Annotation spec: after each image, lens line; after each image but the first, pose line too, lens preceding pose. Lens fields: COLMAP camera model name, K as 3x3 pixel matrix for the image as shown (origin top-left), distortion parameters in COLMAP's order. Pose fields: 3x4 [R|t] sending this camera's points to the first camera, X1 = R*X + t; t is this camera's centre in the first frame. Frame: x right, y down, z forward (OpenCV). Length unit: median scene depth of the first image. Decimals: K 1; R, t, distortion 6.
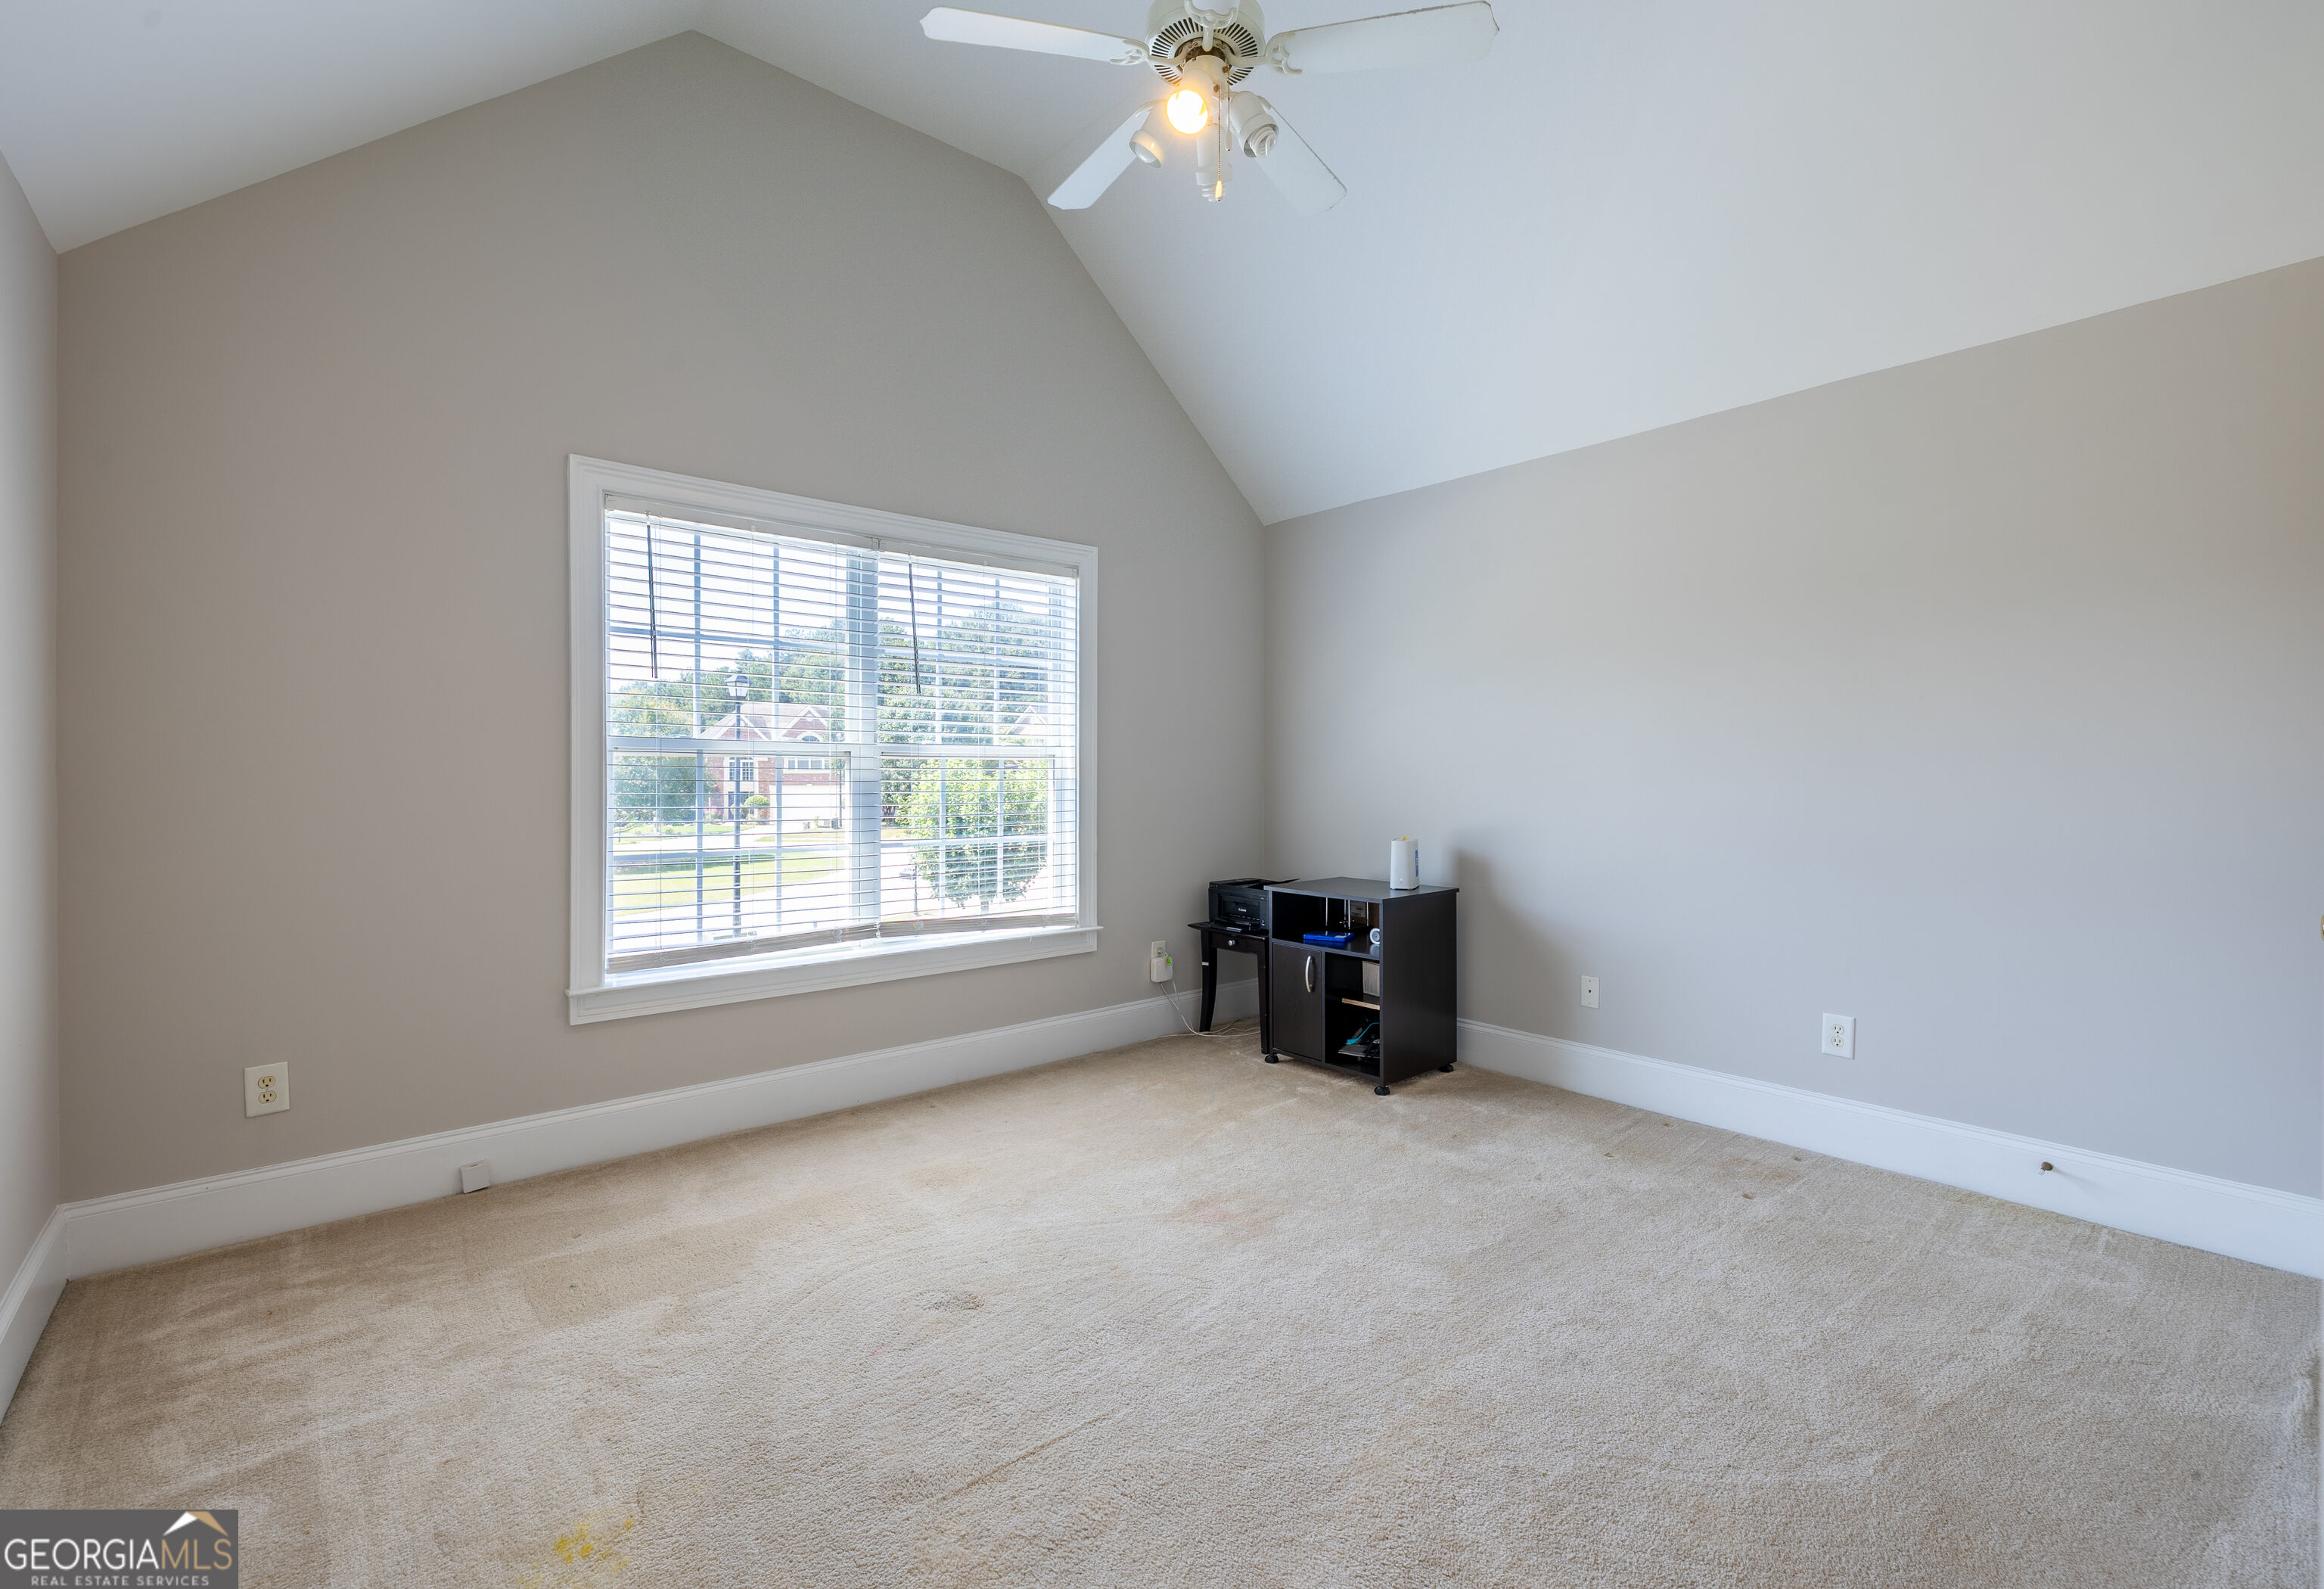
lens RADIAL K [[1007.2, 0, 1162.0], [0, 1007.2, 770.9], [0, 0, 1]] dist [0.000327, 0.000053]
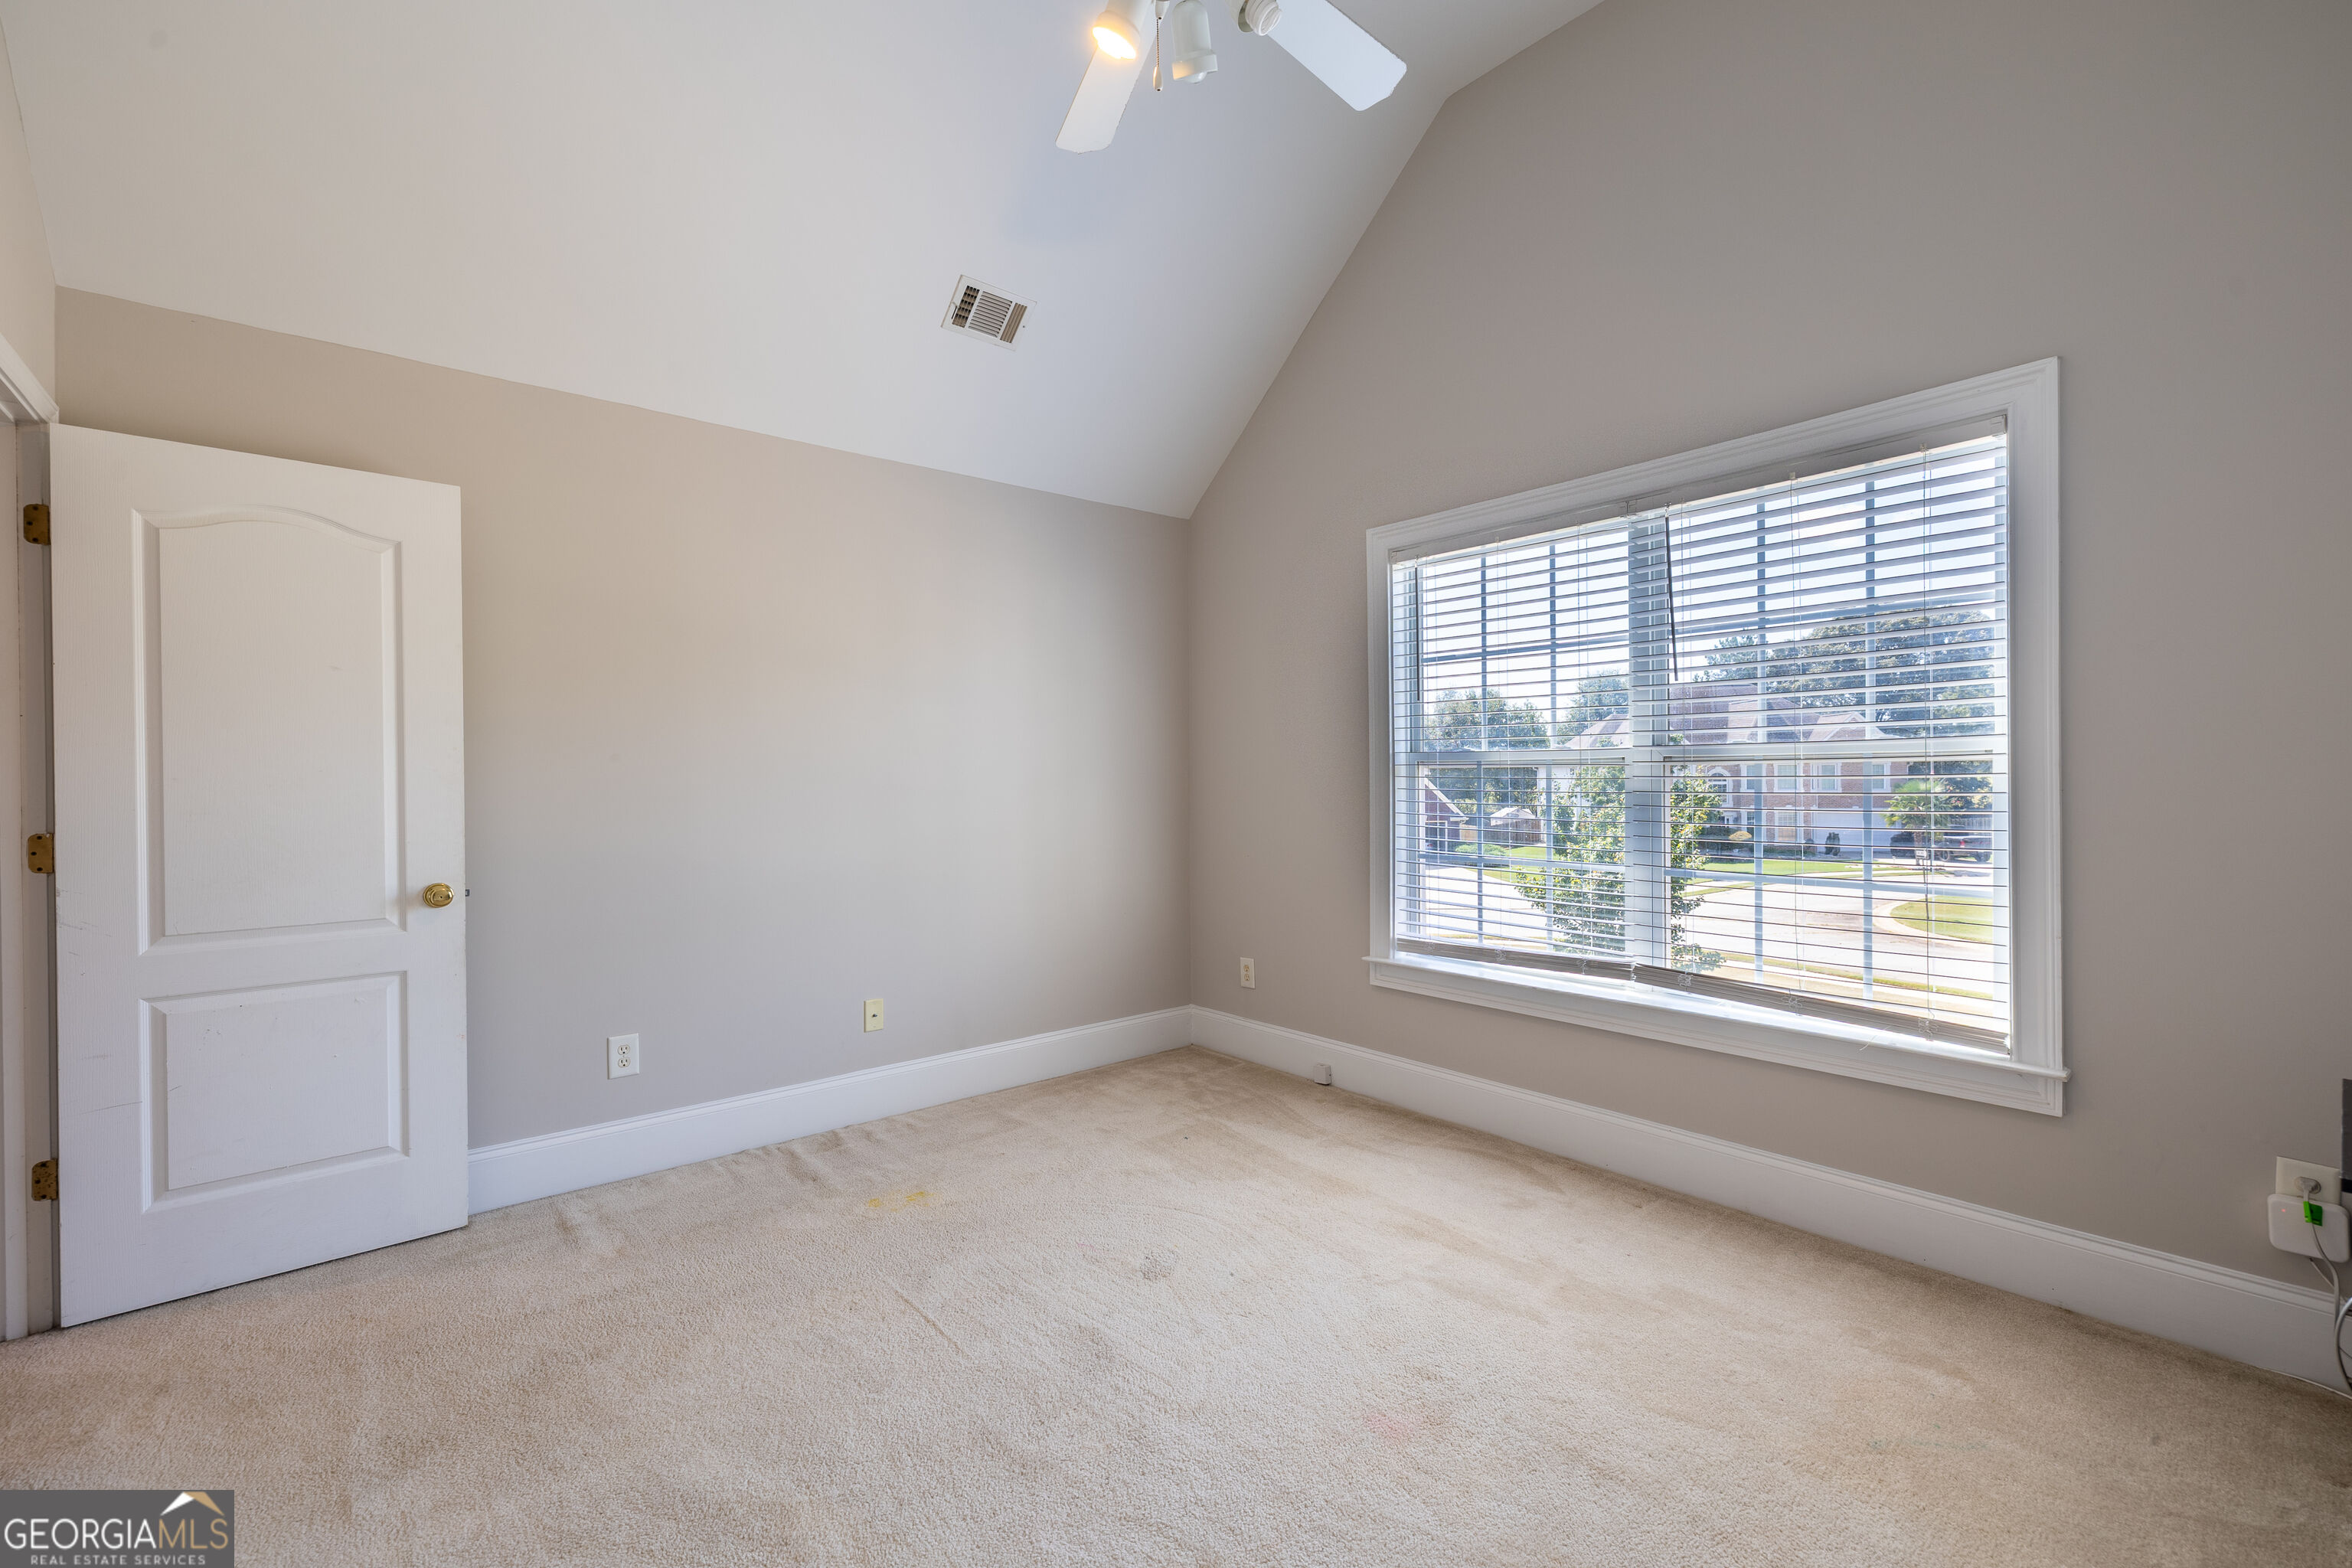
lens RADIAL K [[988.5, 0, 1168.4], [0, 988.5, 784.6], [0, 0, 1]] dist [0.004177, 0.000248]
pose [[0.002328, 0.008155, -0.999964, 0.648297], [0.011259, 0.999903, 0.008181, -0.009804], [0.999934, -0.011277, 0.002236, 0.749975]]
